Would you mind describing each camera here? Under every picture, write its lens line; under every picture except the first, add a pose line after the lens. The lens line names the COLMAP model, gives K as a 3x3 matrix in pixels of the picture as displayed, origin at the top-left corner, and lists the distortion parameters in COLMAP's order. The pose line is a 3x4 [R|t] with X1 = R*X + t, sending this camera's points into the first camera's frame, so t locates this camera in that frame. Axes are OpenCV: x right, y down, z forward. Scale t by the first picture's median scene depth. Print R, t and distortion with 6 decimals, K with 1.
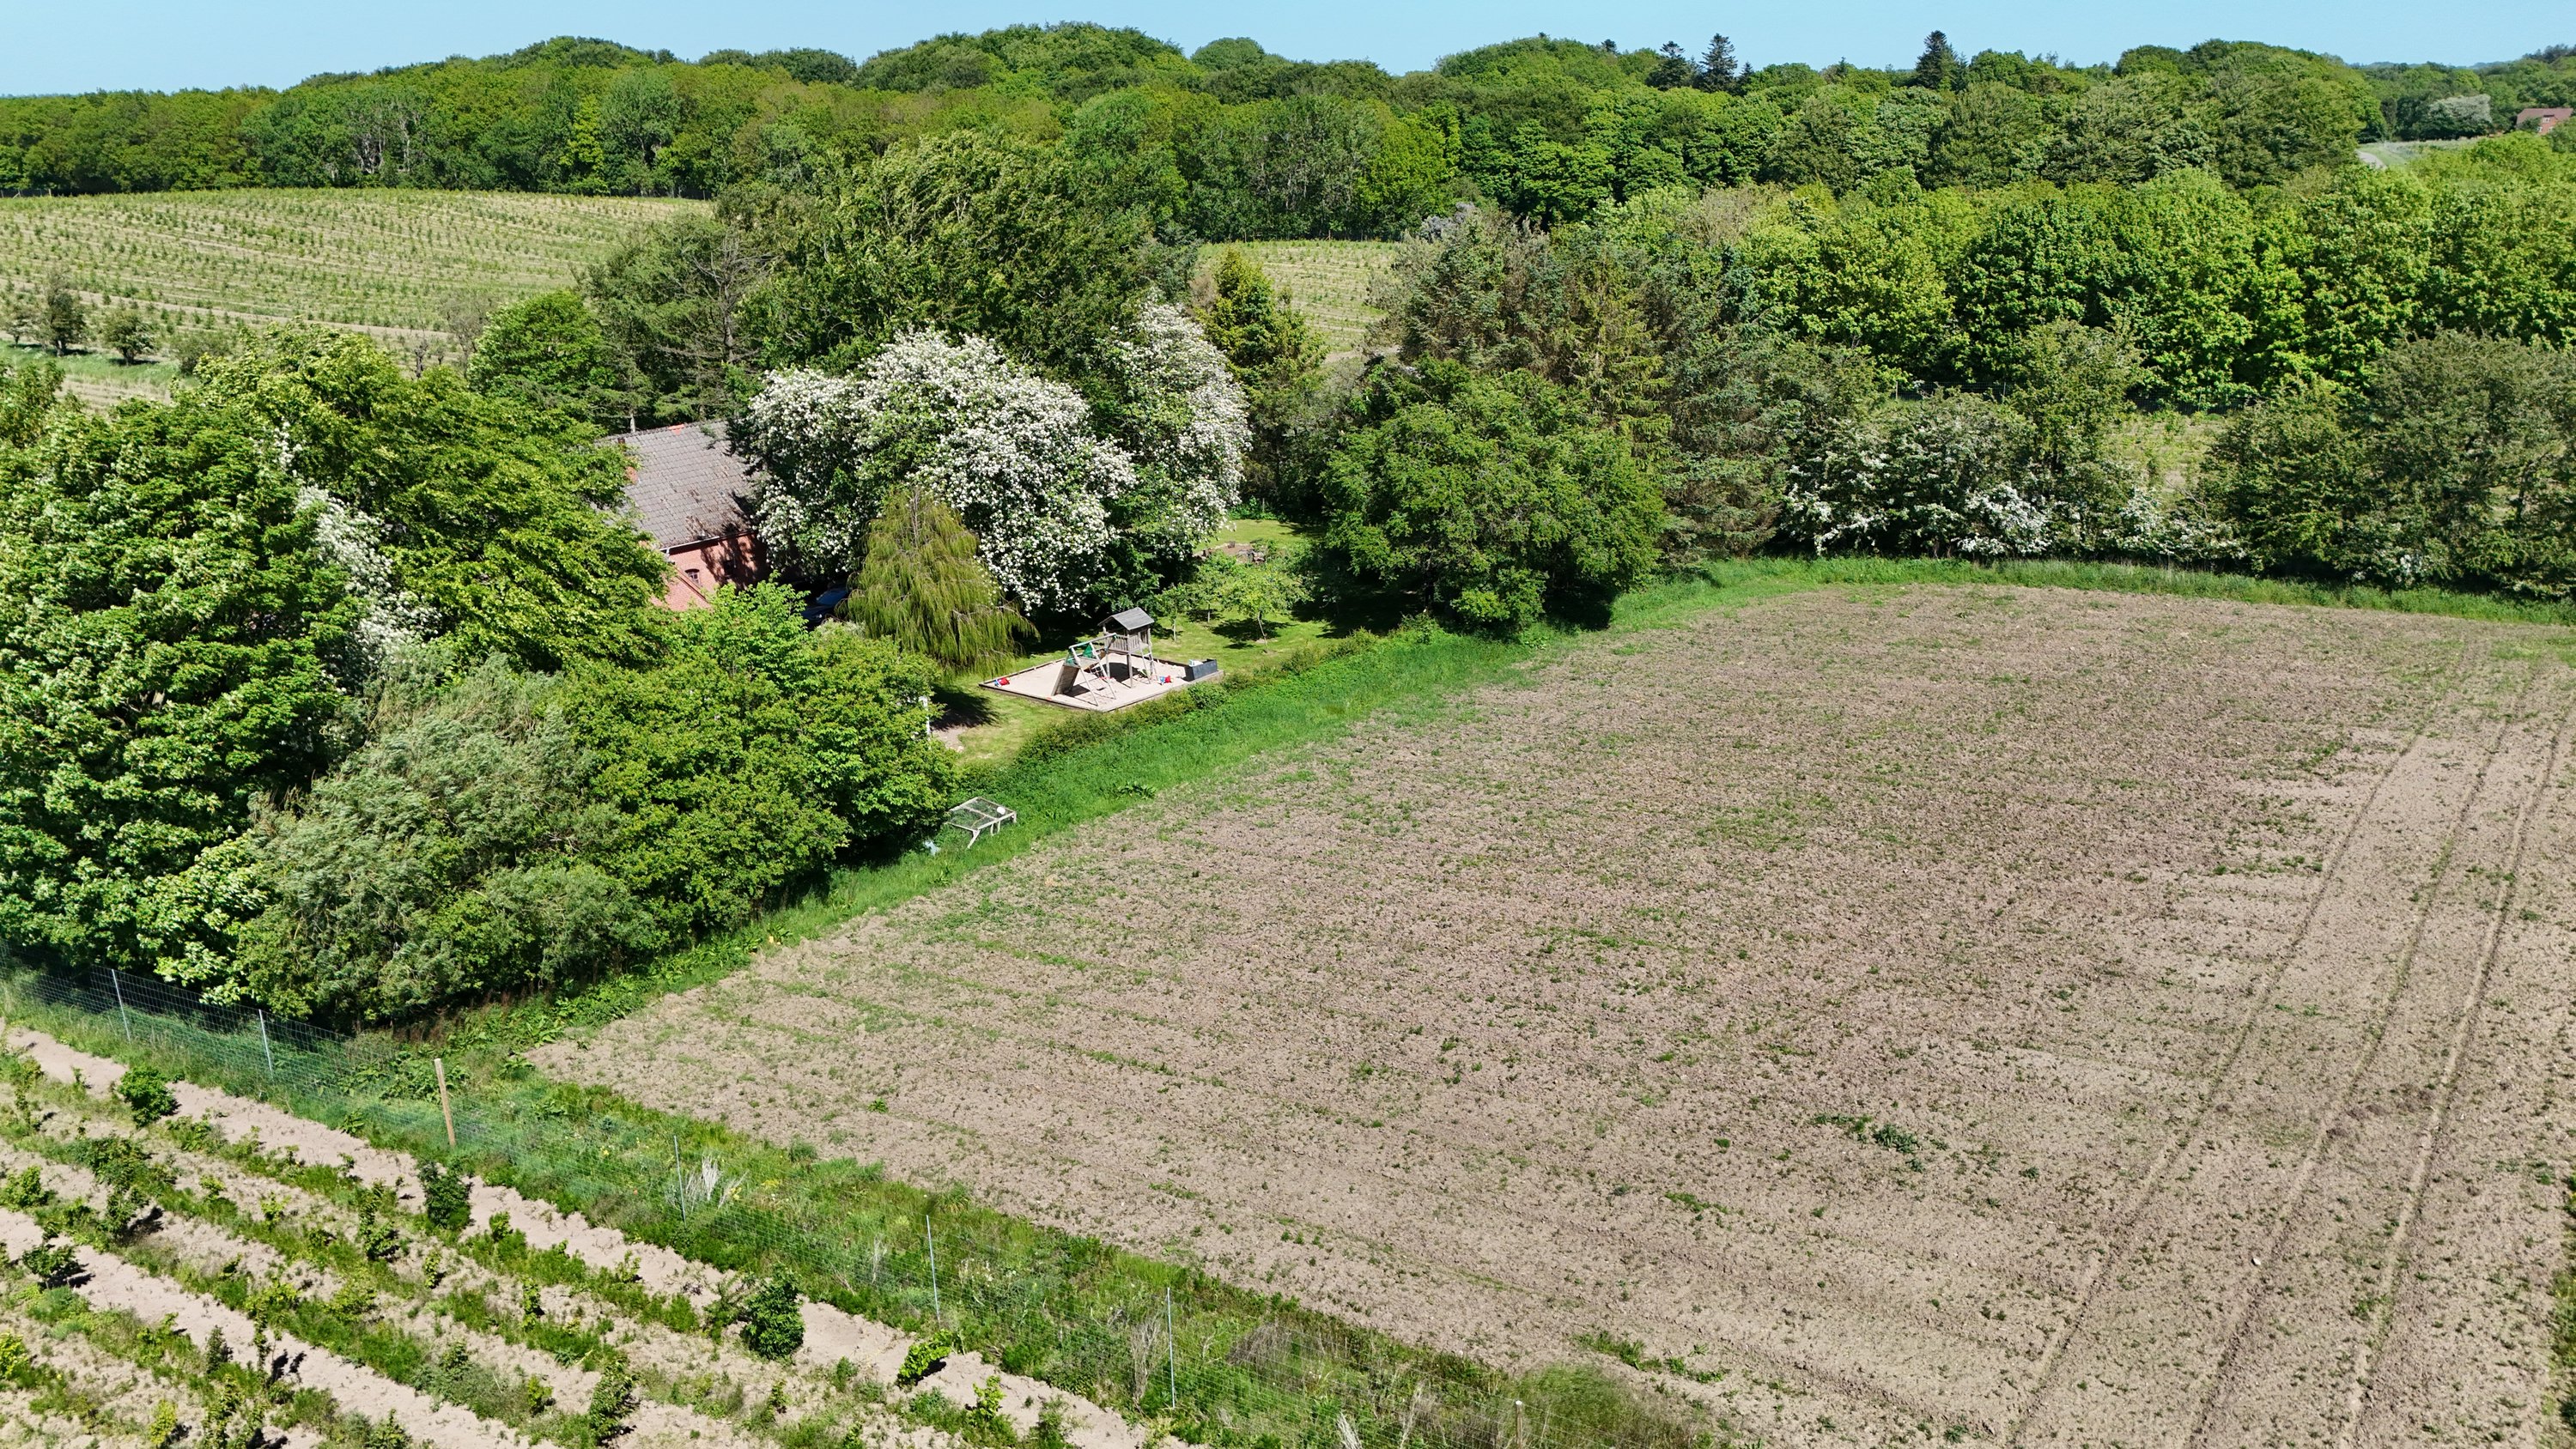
lens RADIAL K [[1956.2, 0, 1288.0], [0, 1956.2, 724.5], [0, 0, 1]] dist [0.168192, -0.205426]
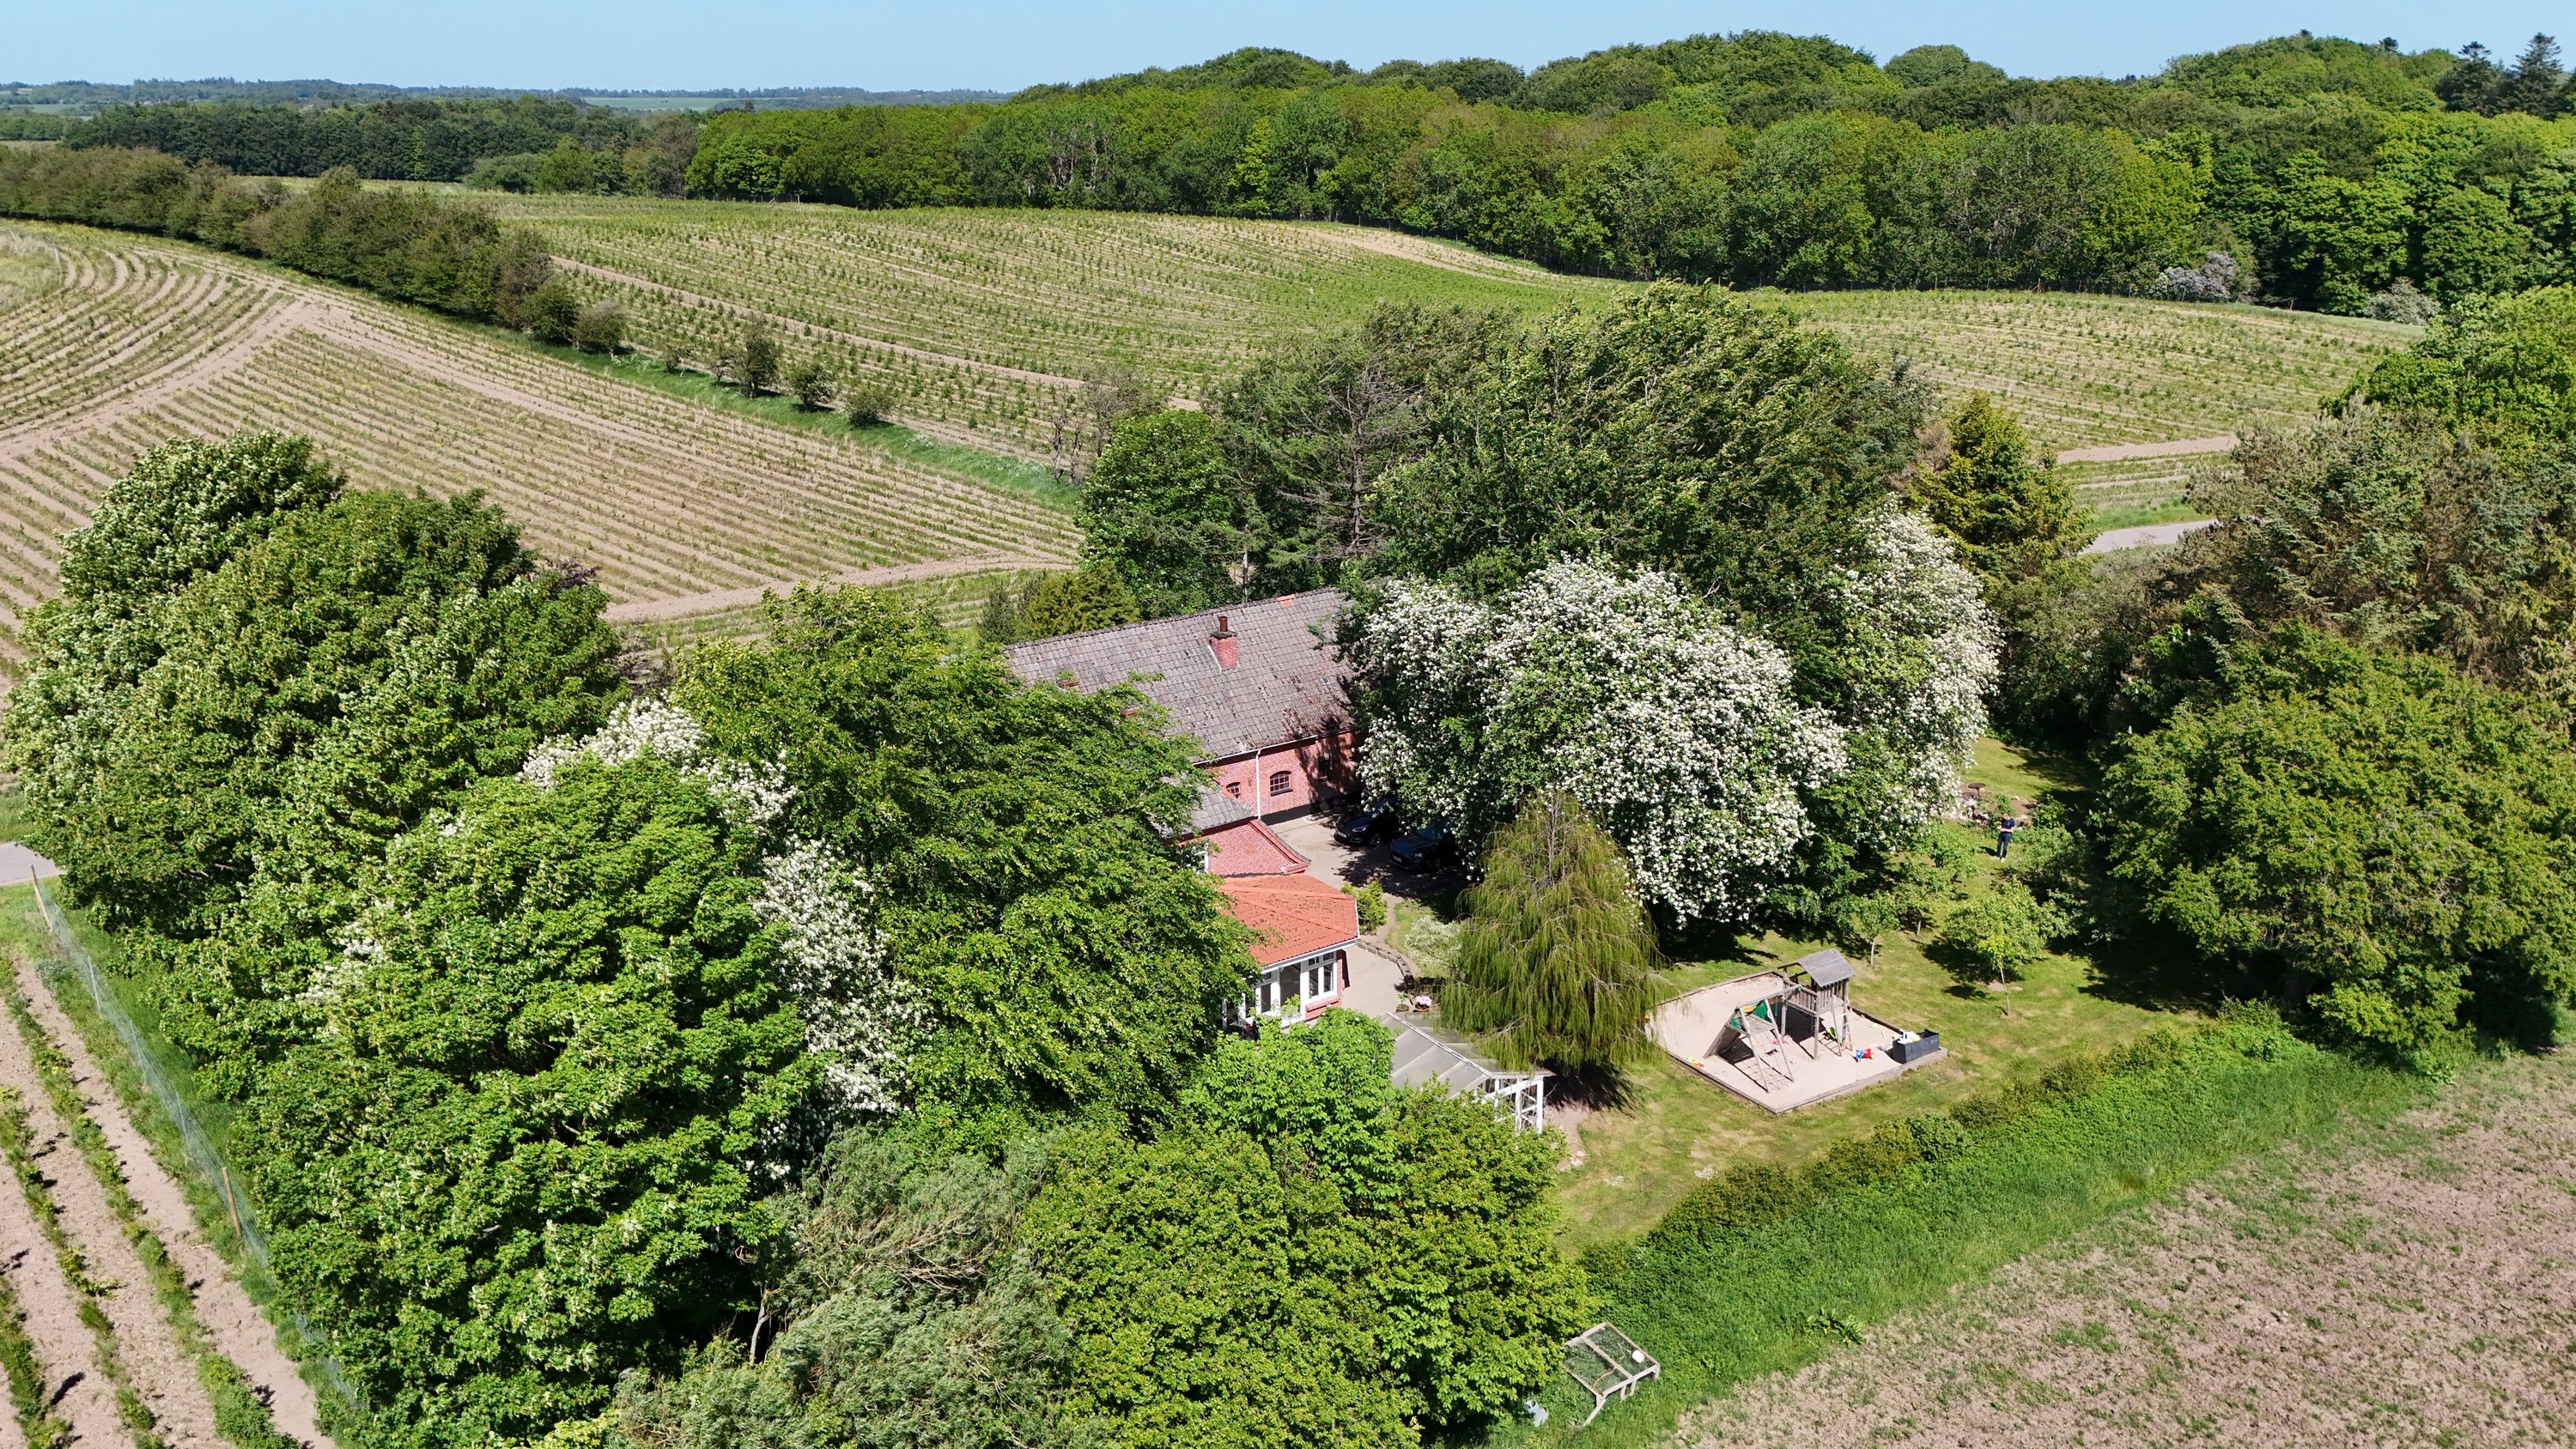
lens RADIAL K [[1936.4, 0, 1288.0], [0, 1936.4, 724.5], [0, 0, 1]] dist [0.065210, -0.042332]
pose [[0.951015, 0.104027, -0.291116, -0.062304], [-0.099550, 0.994574, 0.030193, -0.133967], [0.292677, 0.000266, 0.956211, 0.222582]]
